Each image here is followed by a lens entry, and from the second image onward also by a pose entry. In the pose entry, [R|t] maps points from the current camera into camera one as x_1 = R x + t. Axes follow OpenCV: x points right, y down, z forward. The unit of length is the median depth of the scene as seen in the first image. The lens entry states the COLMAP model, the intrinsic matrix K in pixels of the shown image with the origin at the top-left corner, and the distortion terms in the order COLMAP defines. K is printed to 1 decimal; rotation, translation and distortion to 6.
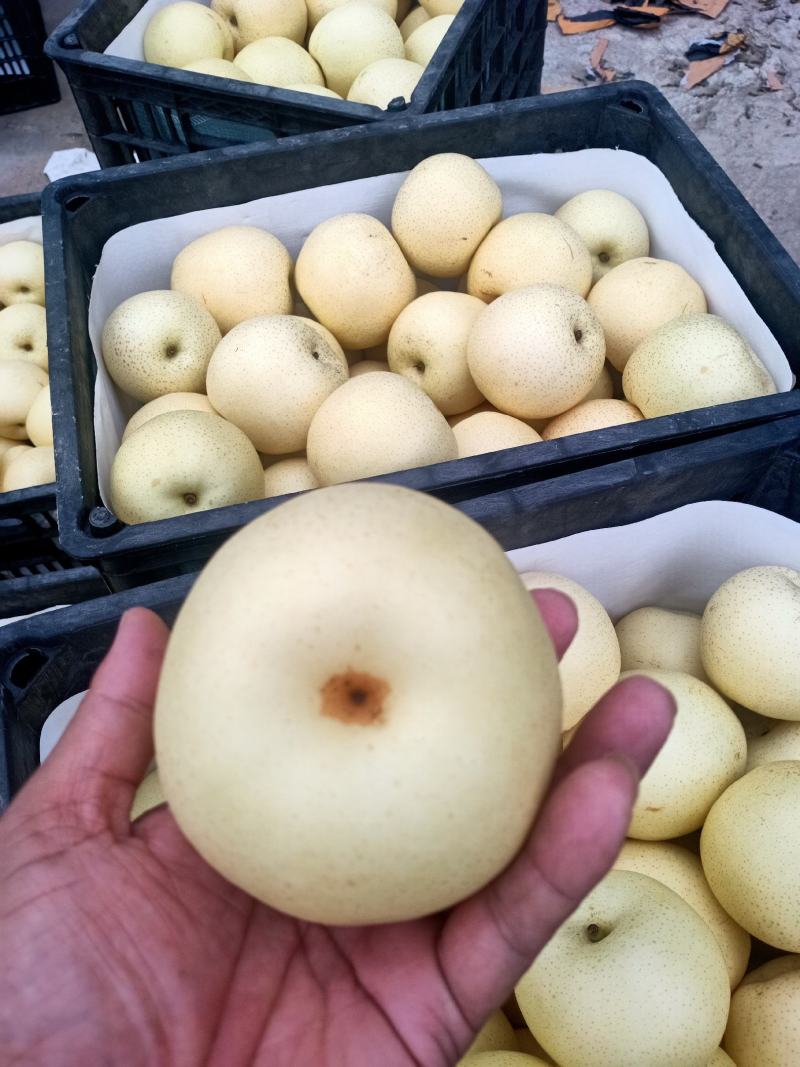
lens RADIAL K [[841.1, 0, 392.8], [0, 841.1, 539.9], [0, 0, 1]] dist [0.021531, -0.062475]
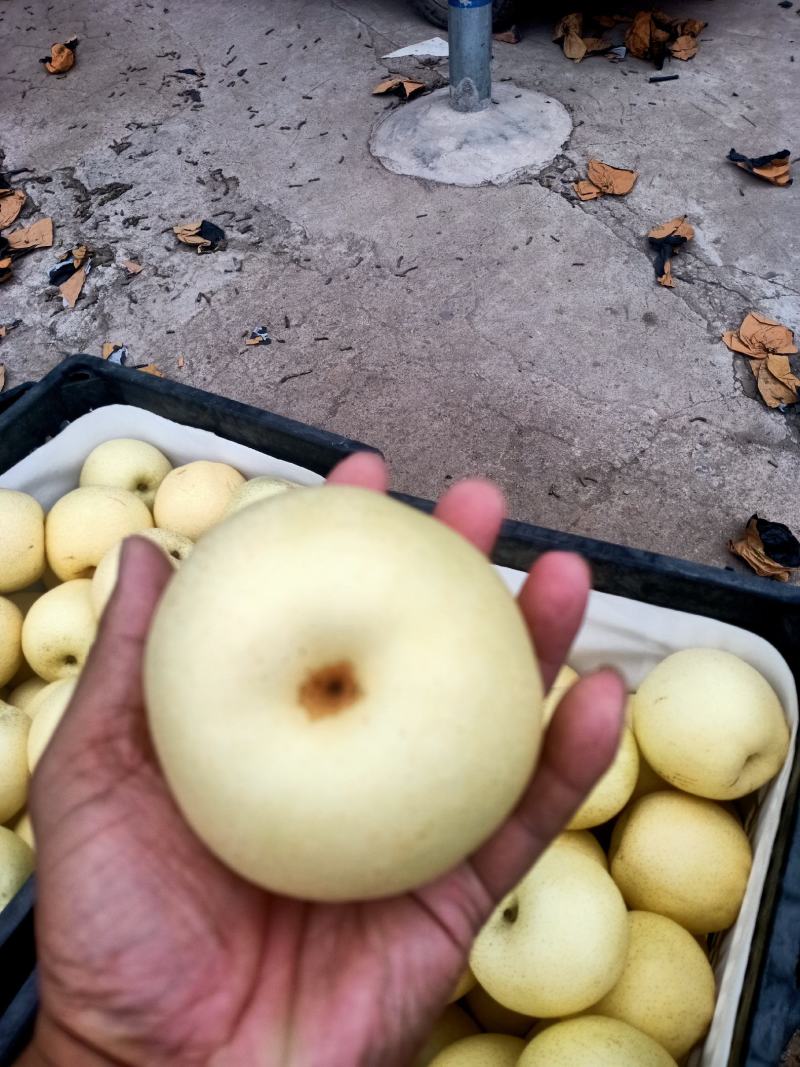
lens RADIAL K [[841.1, 0, 397.8], [0, 841.1, 556.7], [0, 0, 1]] dist [0.021531, -0.062475]
pose [[0.687199, -0.587598, 0.427185, -0.062623], [0.649936, 0.759989, -0.000156, -0.034041], [-0.324564, 0.277750, 0.904164, -0.145798]]
